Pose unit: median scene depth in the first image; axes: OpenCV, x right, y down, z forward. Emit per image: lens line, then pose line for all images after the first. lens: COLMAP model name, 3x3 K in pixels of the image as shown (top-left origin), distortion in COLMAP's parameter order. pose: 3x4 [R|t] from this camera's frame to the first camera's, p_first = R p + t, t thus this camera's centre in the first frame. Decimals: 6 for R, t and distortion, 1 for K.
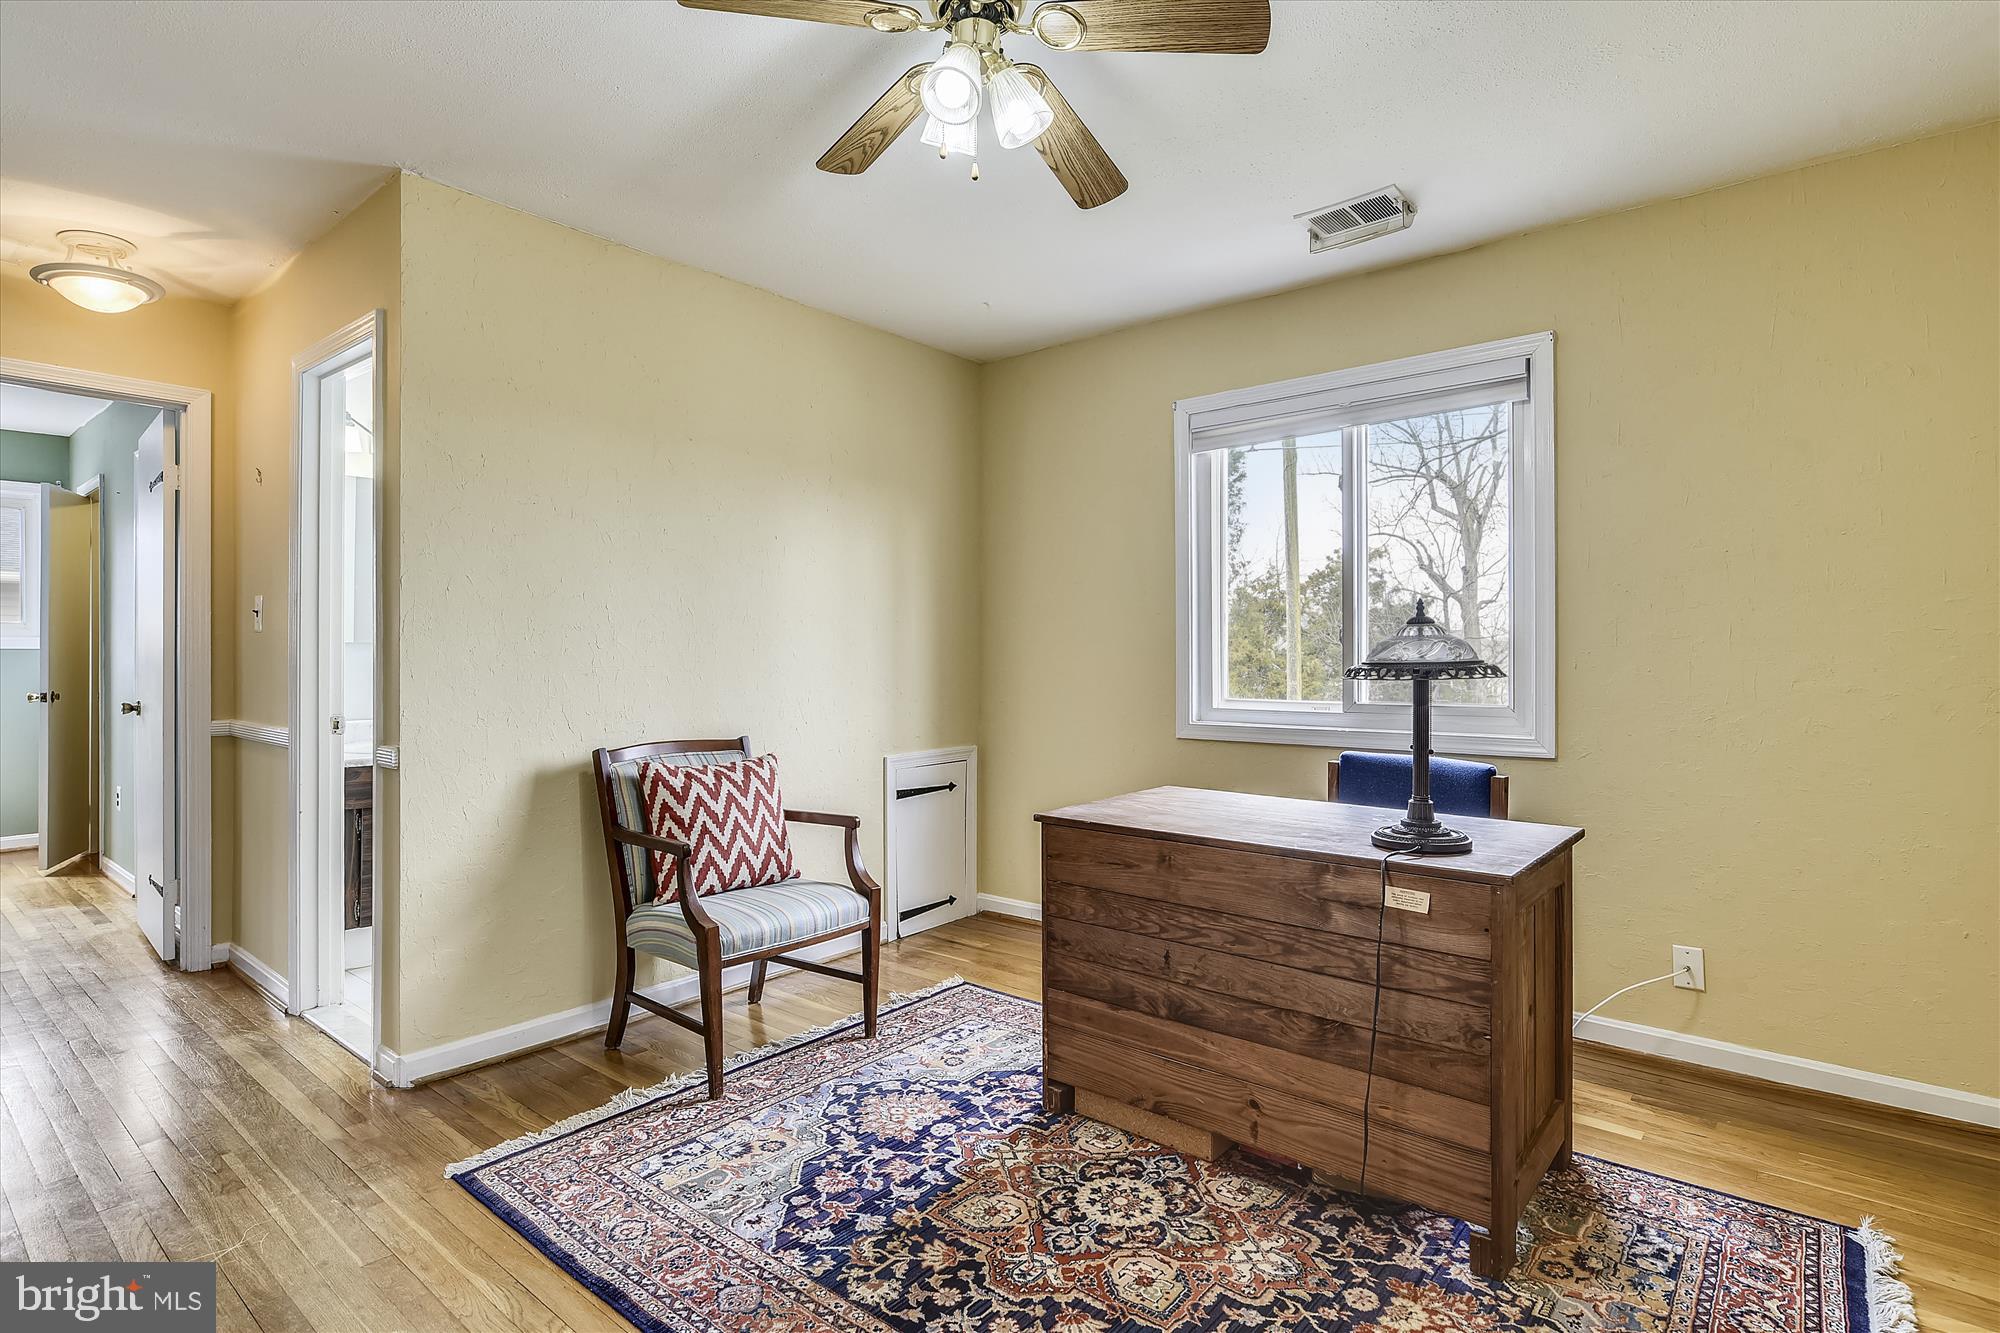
lens RADIAL K [[1004.1, 0, 1007.5], [0, 1004.1, 664.3], [0, 0, 1]] dist [-0.005780, 0.003098]
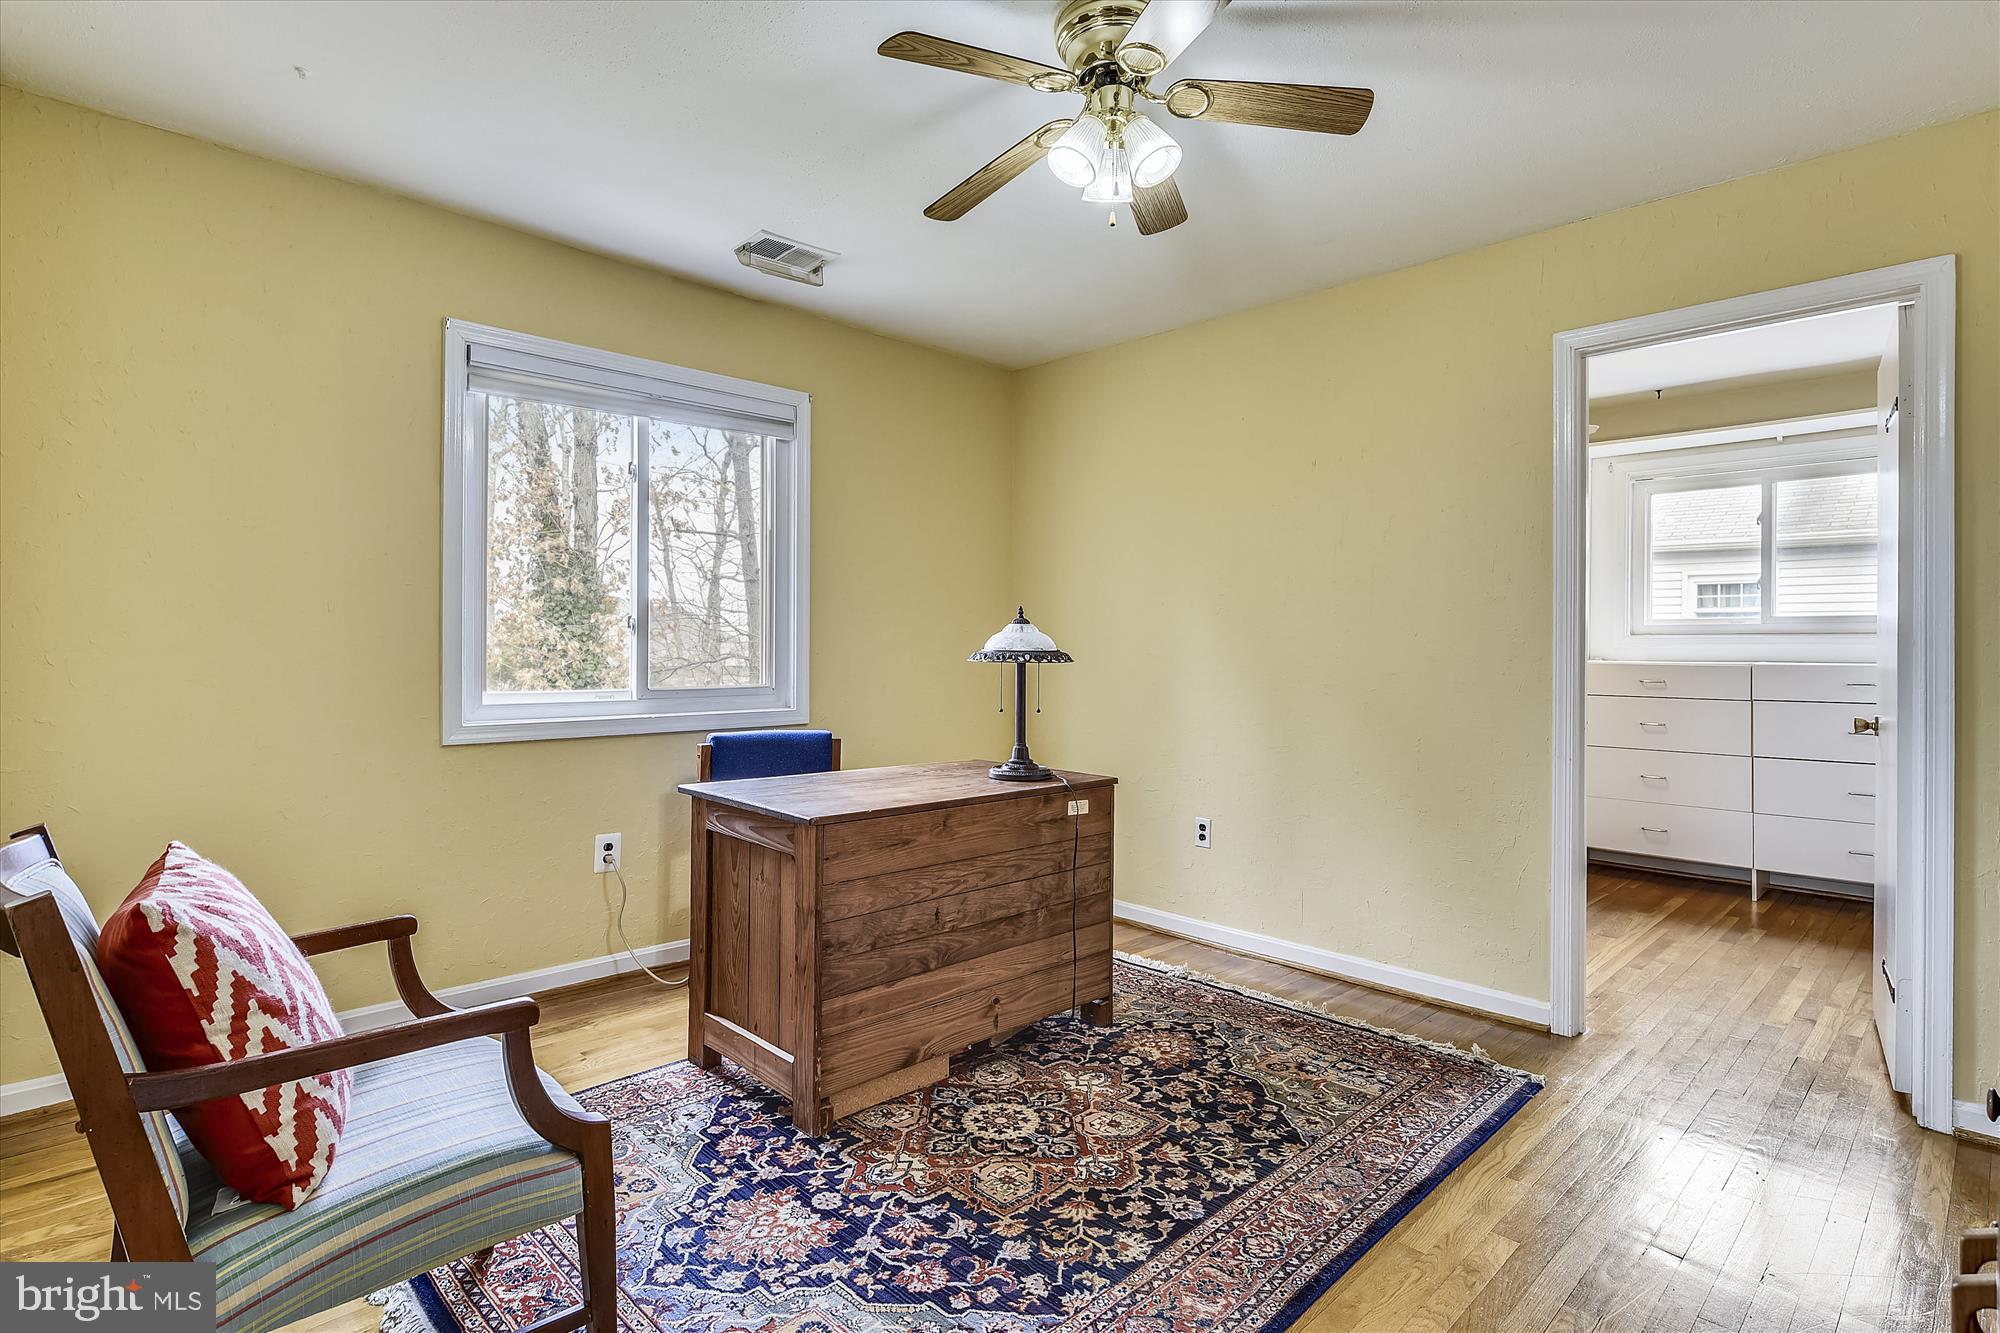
lens RADIAL K [[1004.1, 0, 997.9], [0, 1004.1, 651.7], [0, 0, 1]] dist [-0.005780, 0.003098]
pose [[0.100266, -0.002820, 0.994957, -1.008964], [-0.002453, 0.999992, 0.003082, -0.004927], [-0.994958, -0.002750, 0.100258, 0.872126]]
